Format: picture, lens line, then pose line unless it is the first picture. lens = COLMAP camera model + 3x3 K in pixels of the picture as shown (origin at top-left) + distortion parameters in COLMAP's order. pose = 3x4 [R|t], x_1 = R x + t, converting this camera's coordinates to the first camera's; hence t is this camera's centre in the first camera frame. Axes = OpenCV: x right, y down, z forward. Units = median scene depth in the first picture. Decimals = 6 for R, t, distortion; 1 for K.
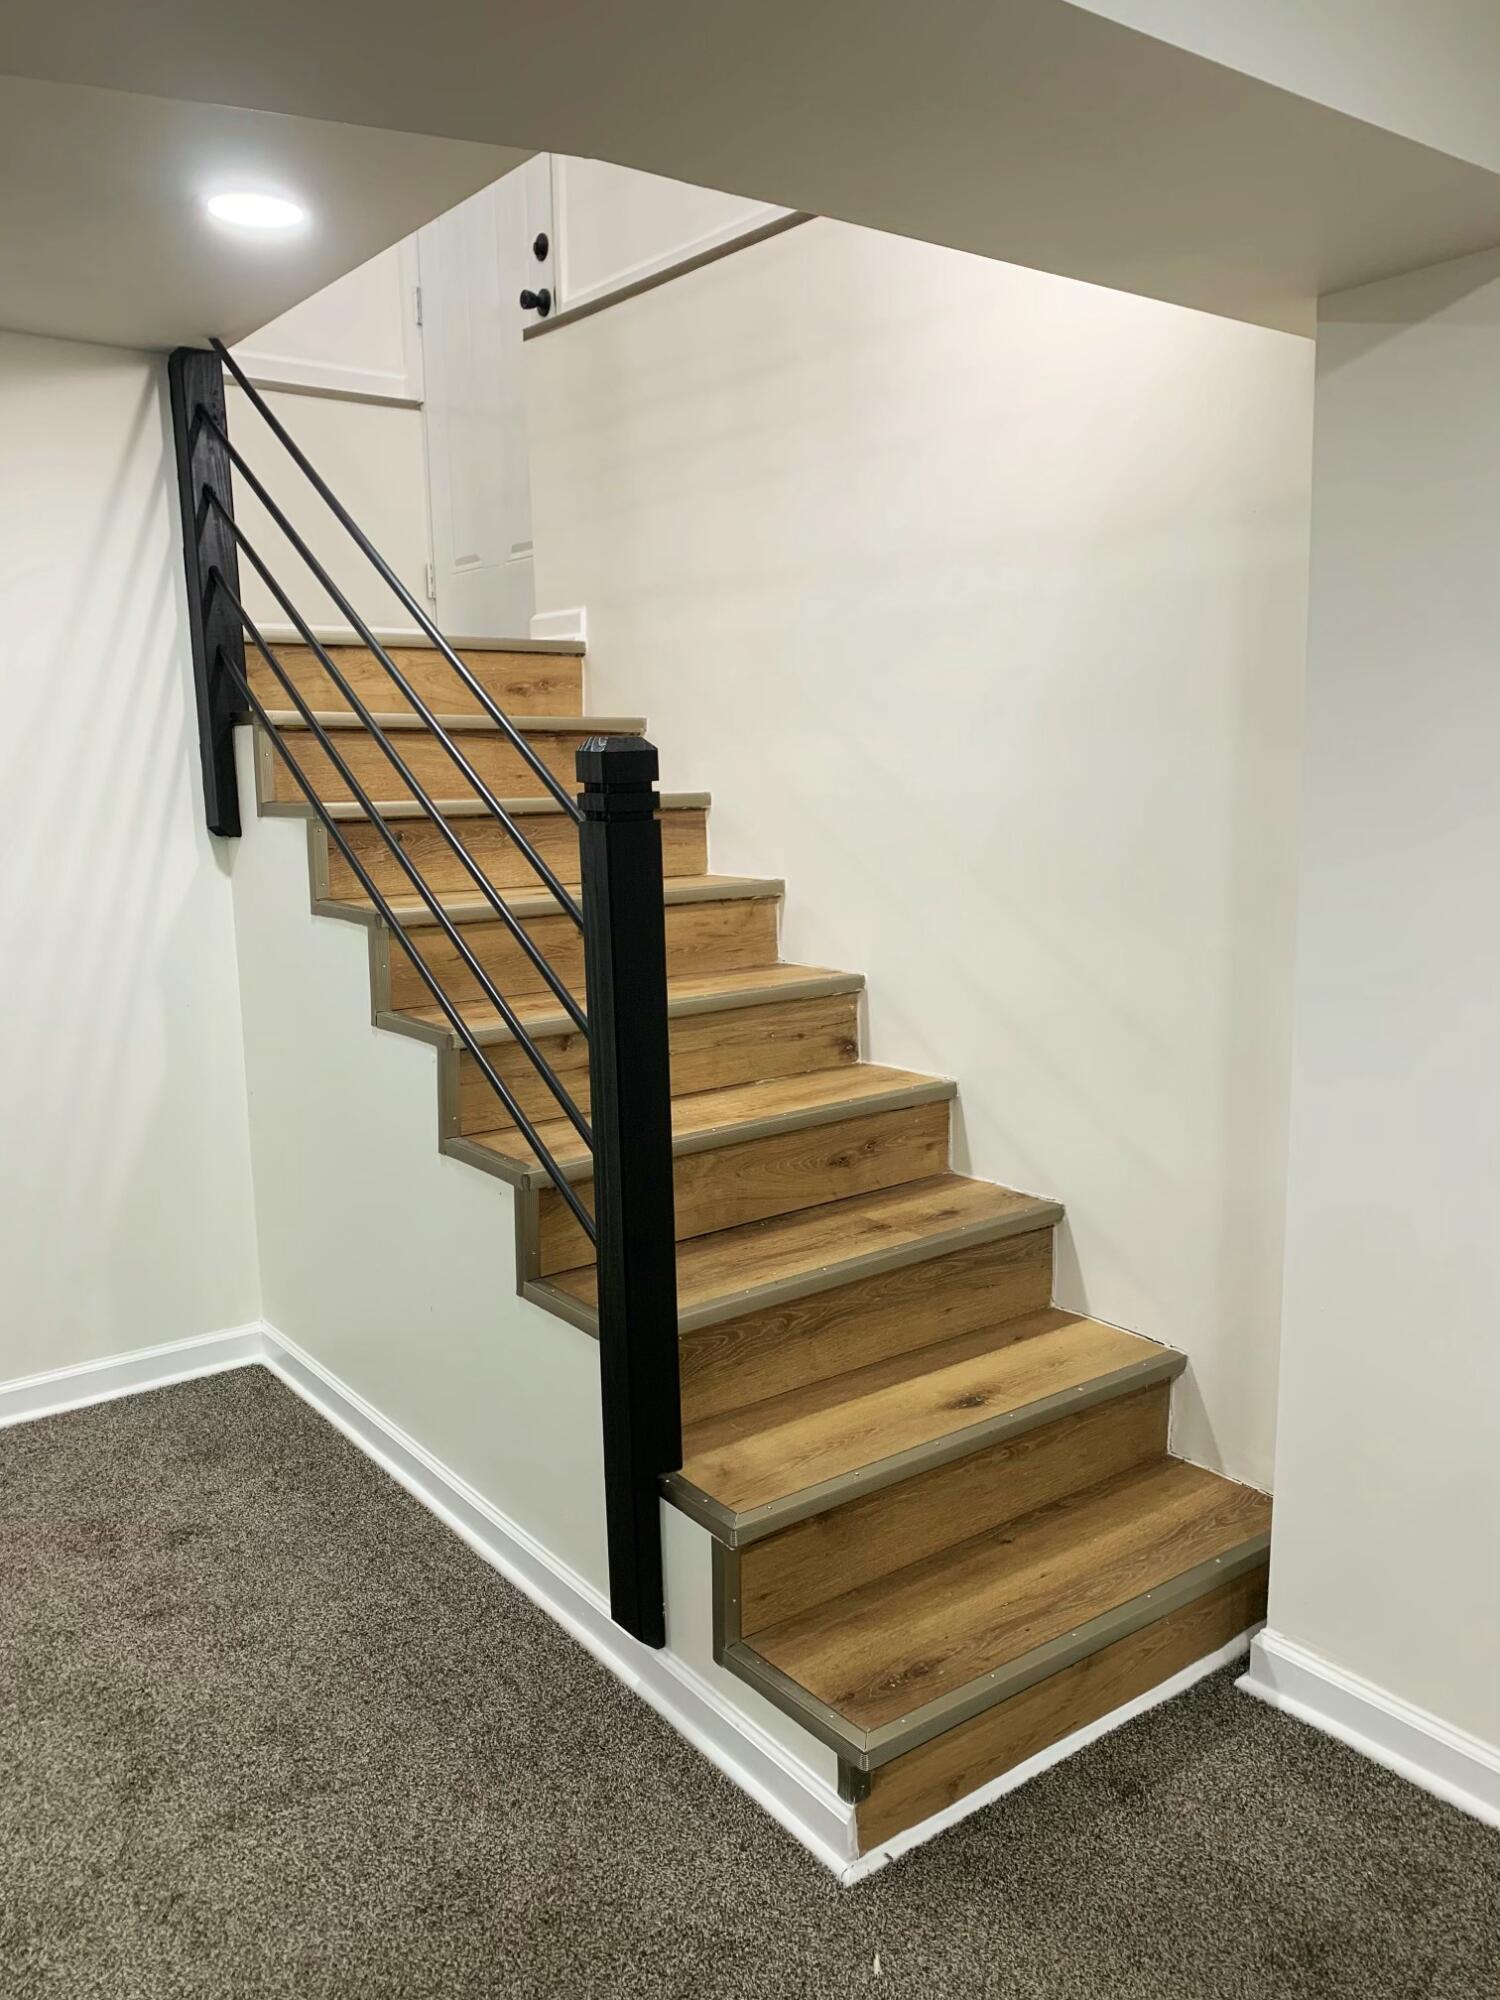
lens RADIAL K [[1525.7, 0, 737.1], [0, 1525.7, 998.3], [0, 0, 1]] dist [0.039123, -0.030969]
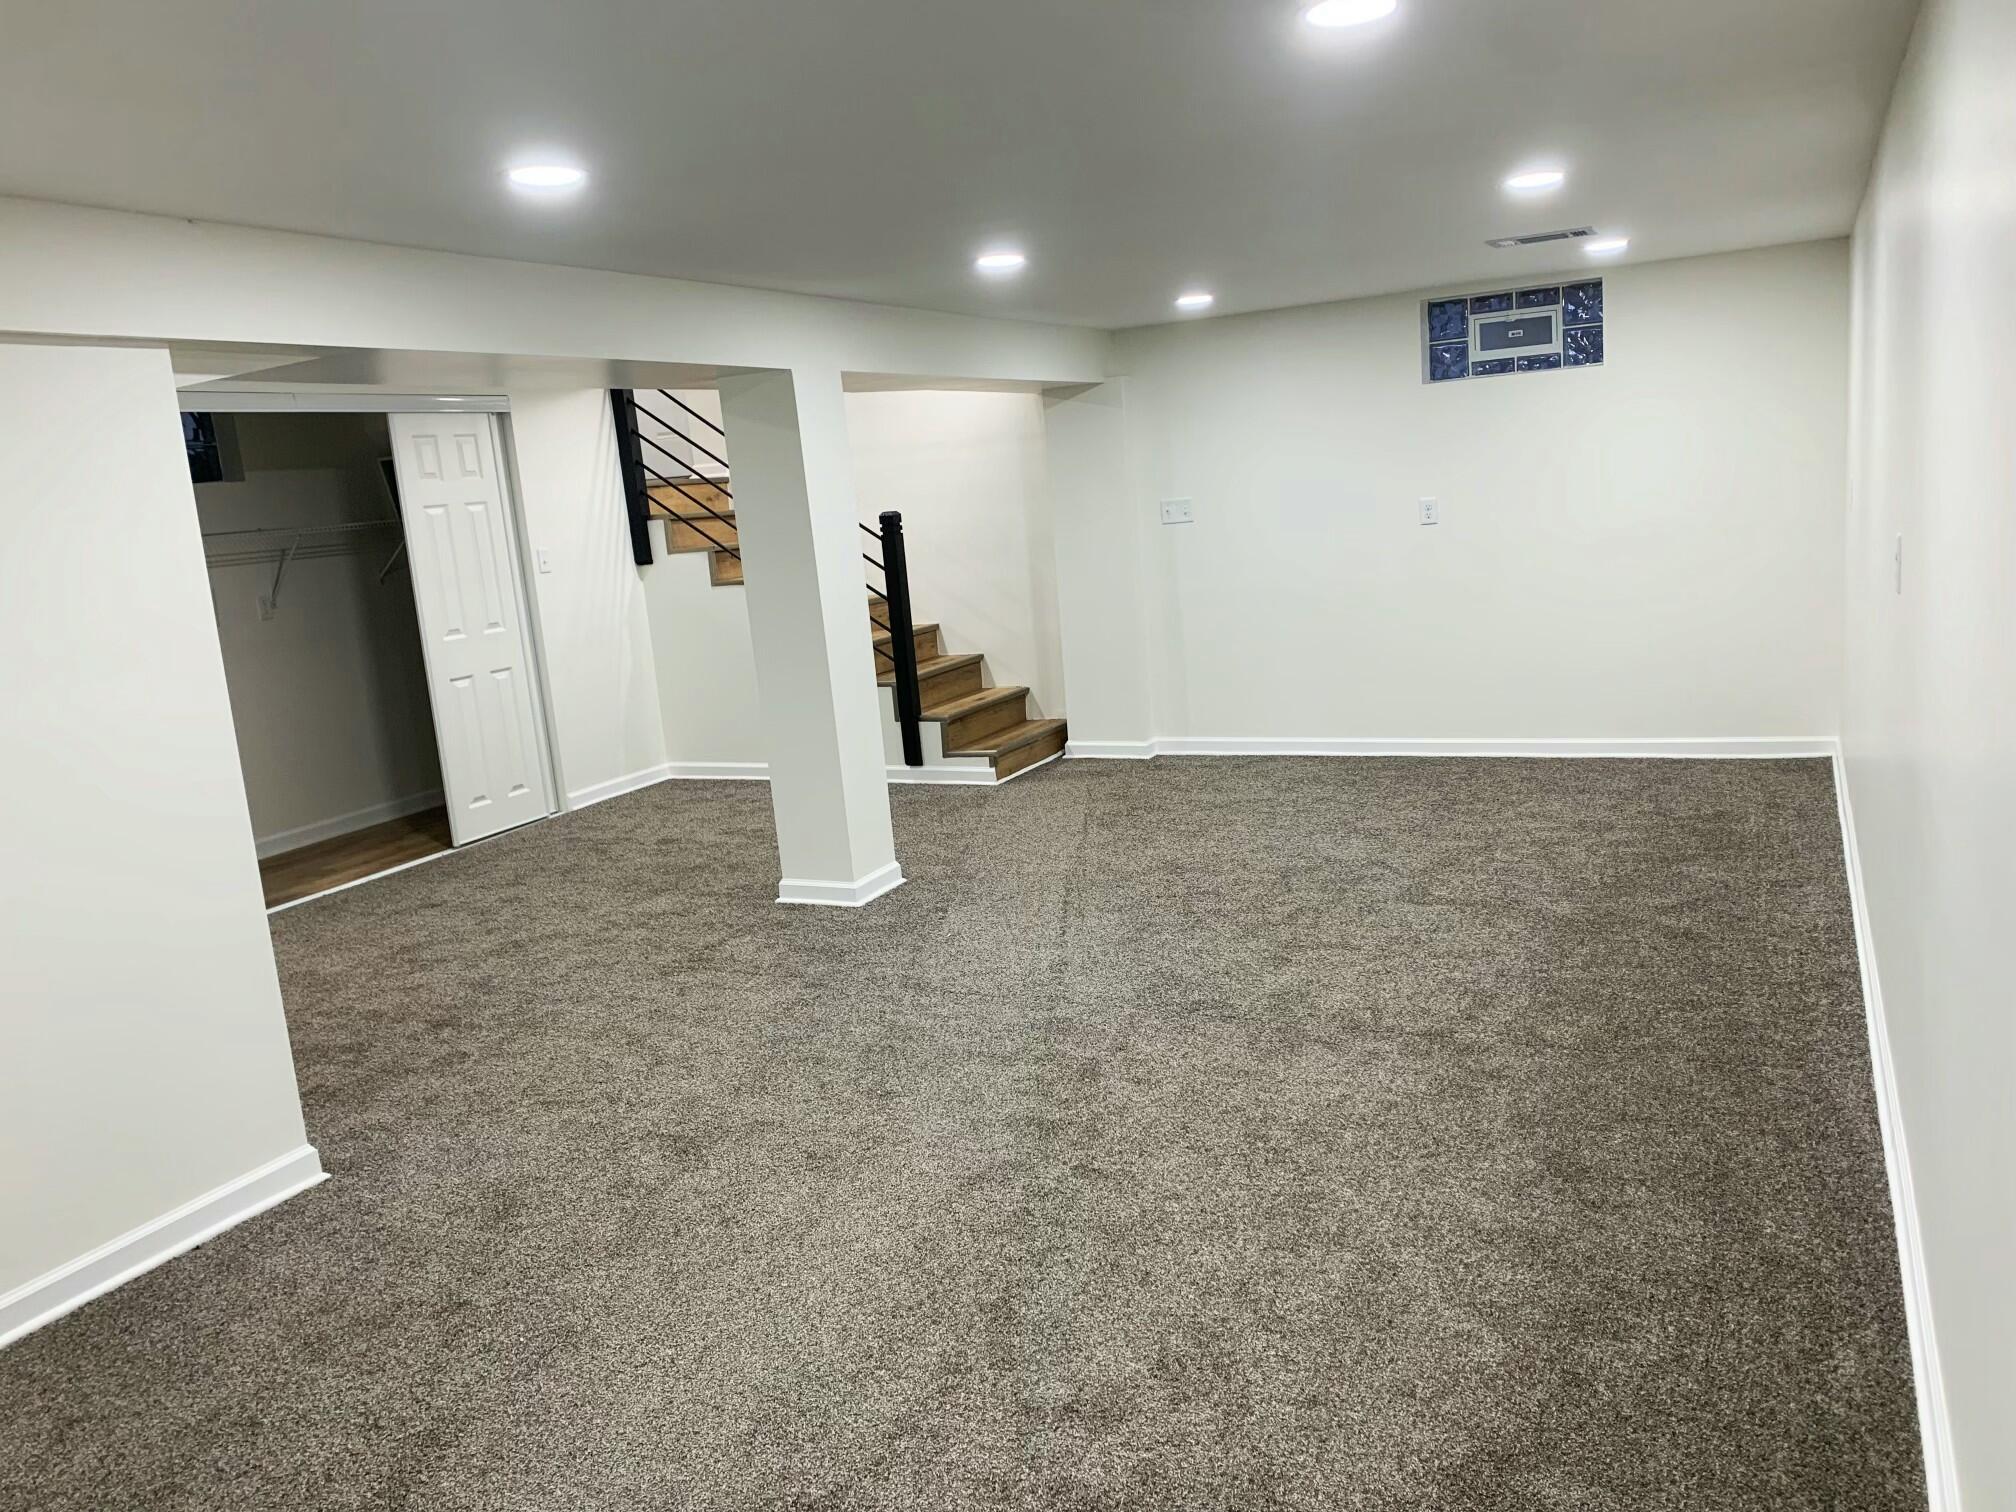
lens RADIAL K [[1537.9, 0, 1011.8], [0, 1537.9, 761.1], [0, 0, 1]] dist [0.039123, -0.030969]
pose [[0.885253, -0.133550, 0.445523, -1.220033], [0.135811, 0.990366, 0.027017, 0.287920], [-0.444840, 0.036590, 0.894863, -1.921166]]
